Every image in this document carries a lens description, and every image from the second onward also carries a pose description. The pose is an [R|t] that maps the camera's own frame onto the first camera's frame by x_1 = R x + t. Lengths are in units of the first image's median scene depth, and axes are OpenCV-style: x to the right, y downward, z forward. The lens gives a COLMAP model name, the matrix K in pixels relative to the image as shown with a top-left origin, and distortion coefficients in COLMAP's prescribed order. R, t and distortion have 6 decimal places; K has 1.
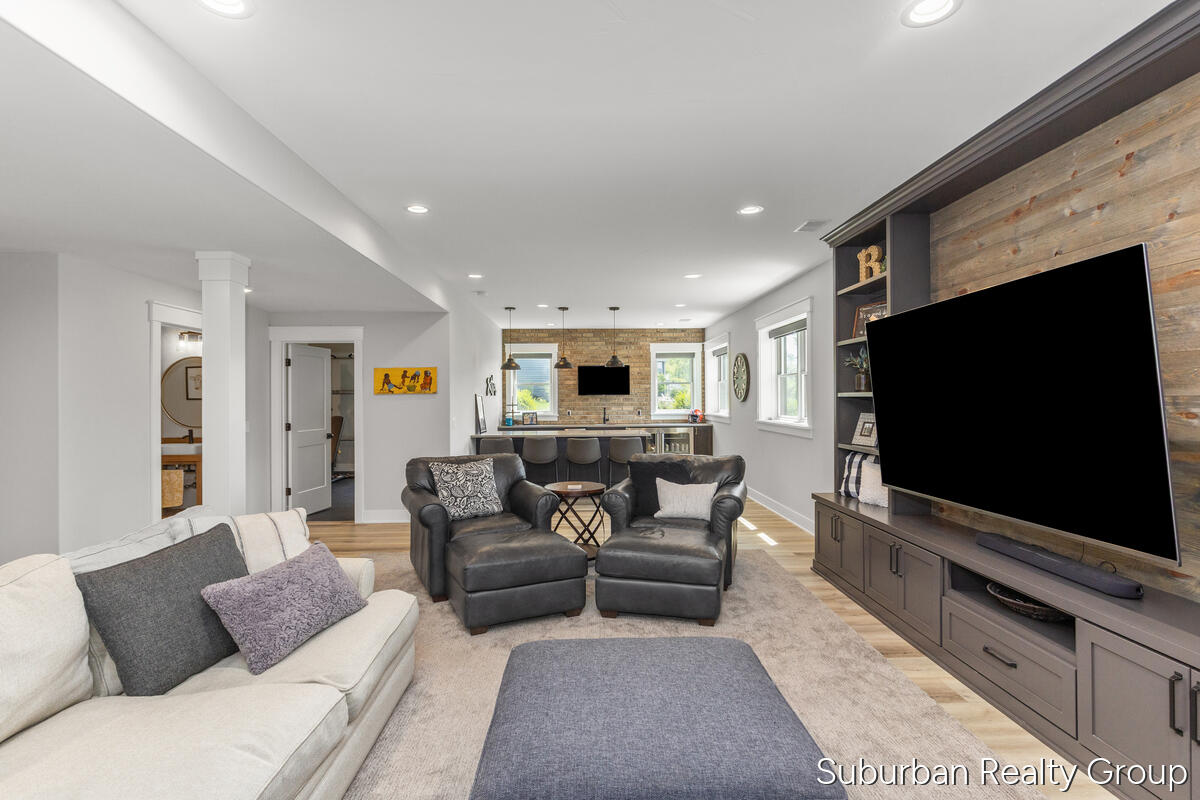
lens RADIAL K [[572.9, 0, 600.9], [0, 572.9, 397.5], [0, 0, 1]] dist [-0.002123, -0.000185]
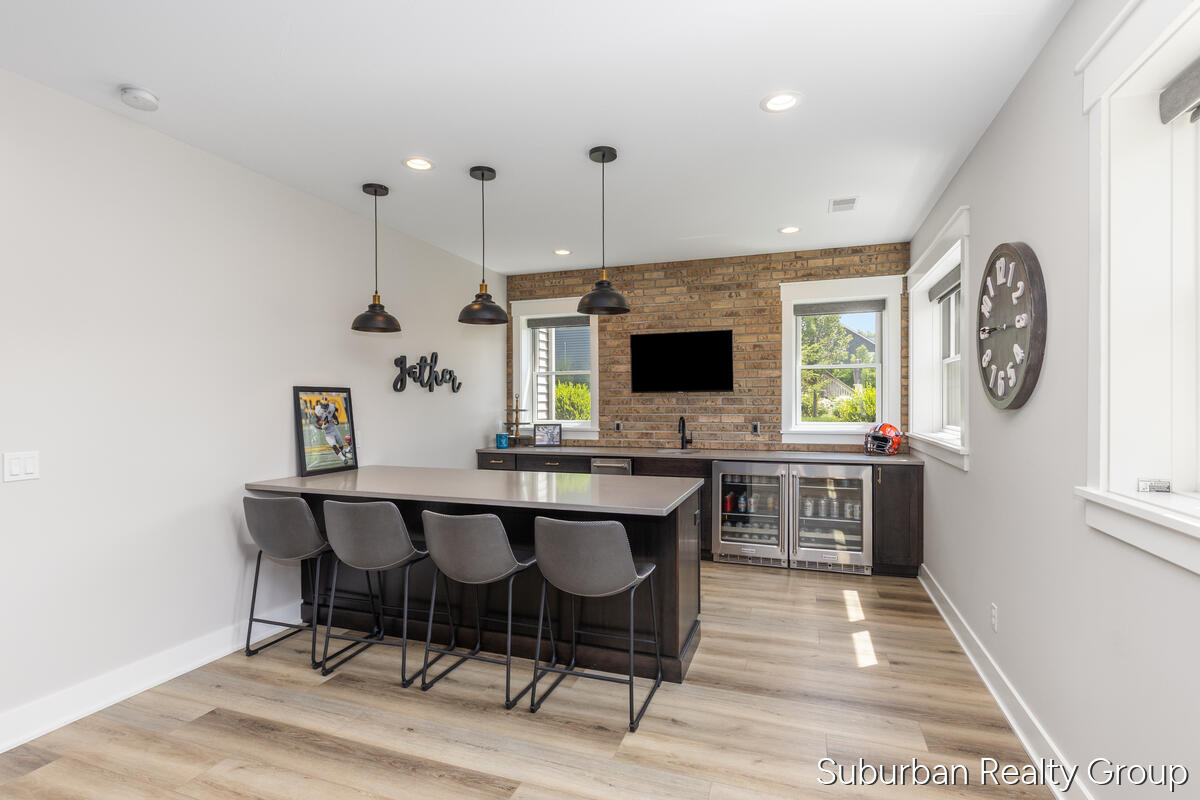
lens RADIAL K [[572.9, 0, 600.3], [0, 572.9, 405.5], [0, 0, 1]] dist [-0.002123, -0.000185]
pose [[0.930957, 0.007762, -0.365045, 0.121542], [-0.003461, 0.999917, 0.012436, 0.001754], [0.365111, -0.010314, 0.930907, 0.502060]]
